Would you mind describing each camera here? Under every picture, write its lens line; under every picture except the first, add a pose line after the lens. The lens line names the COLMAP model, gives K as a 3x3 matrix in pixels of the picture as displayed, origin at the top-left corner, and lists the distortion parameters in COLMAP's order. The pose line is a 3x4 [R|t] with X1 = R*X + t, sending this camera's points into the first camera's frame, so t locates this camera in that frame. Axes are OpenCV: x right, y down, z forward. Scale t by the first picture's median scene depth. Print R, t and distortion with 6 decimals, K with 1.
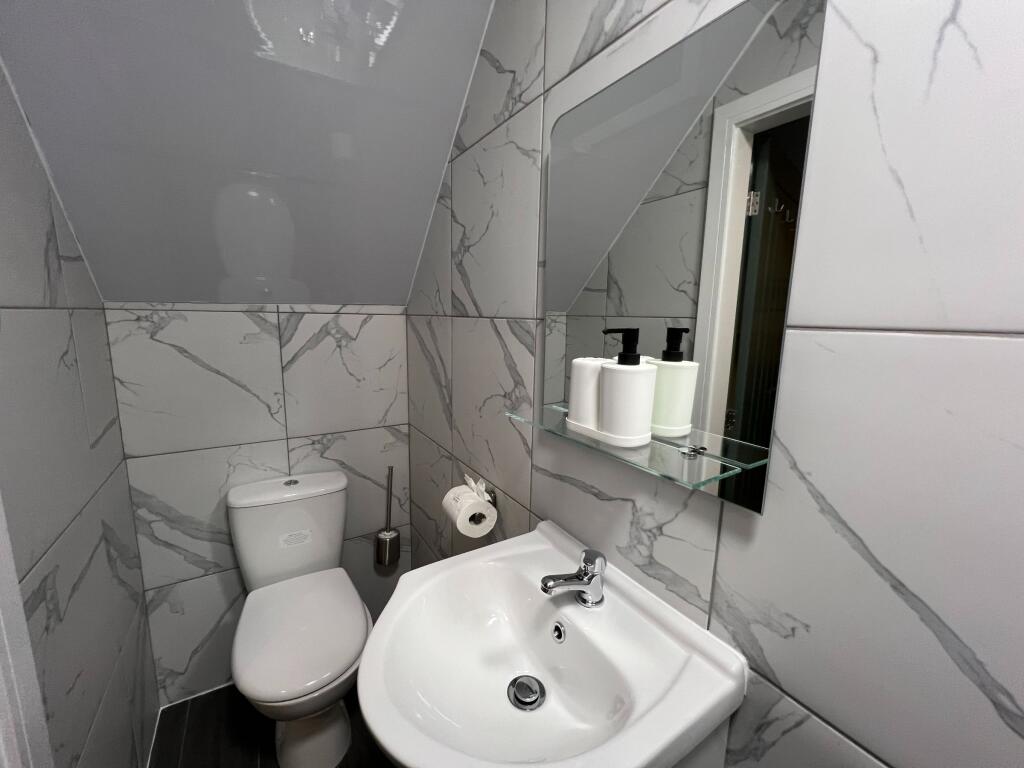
lens RADIAL K [[409.7, 0, 513.4], [0, 409.7, 384.4], [0, 0, 1]] dist [-0.008739, 0.001502]
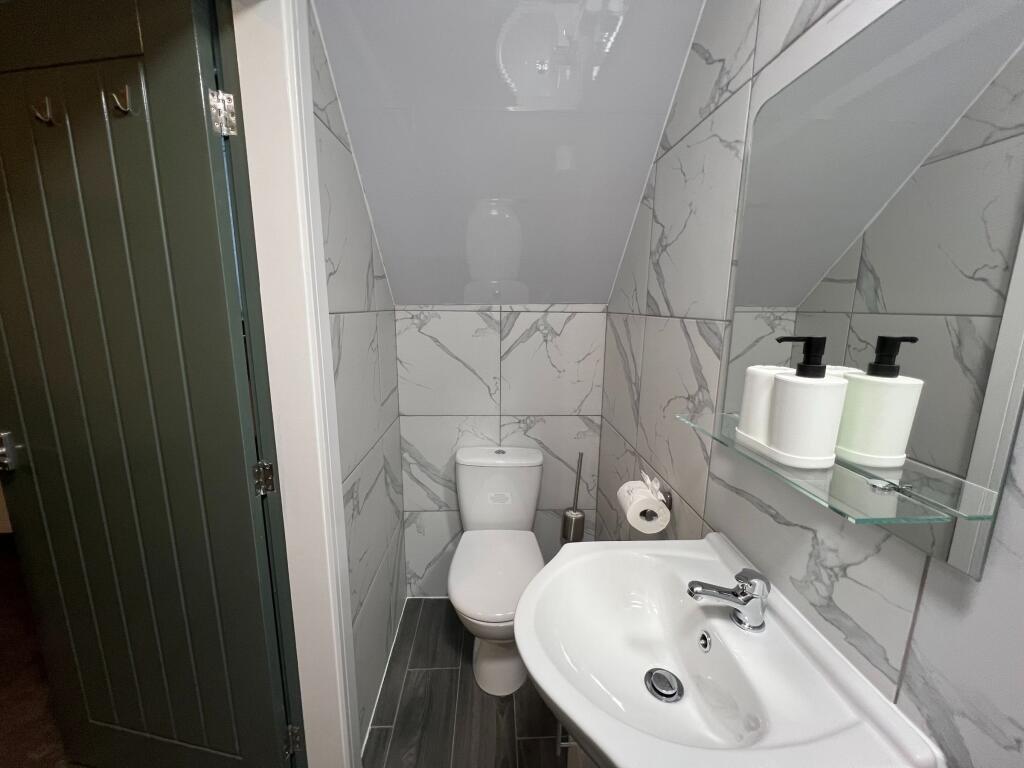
lens RADIAL K [[409.7, 0, 508.5], [0, 409.7, 384.4], [0, 0, 1]] dist [-0.008739, 0.001502]
pose [[0.864996, 0.082415, -0.494964, 0.086818], [-0.073942, 0.996586, 0.036718, -0.008655], [0.496300, 0.004838, 0.868138, -0.060452]]
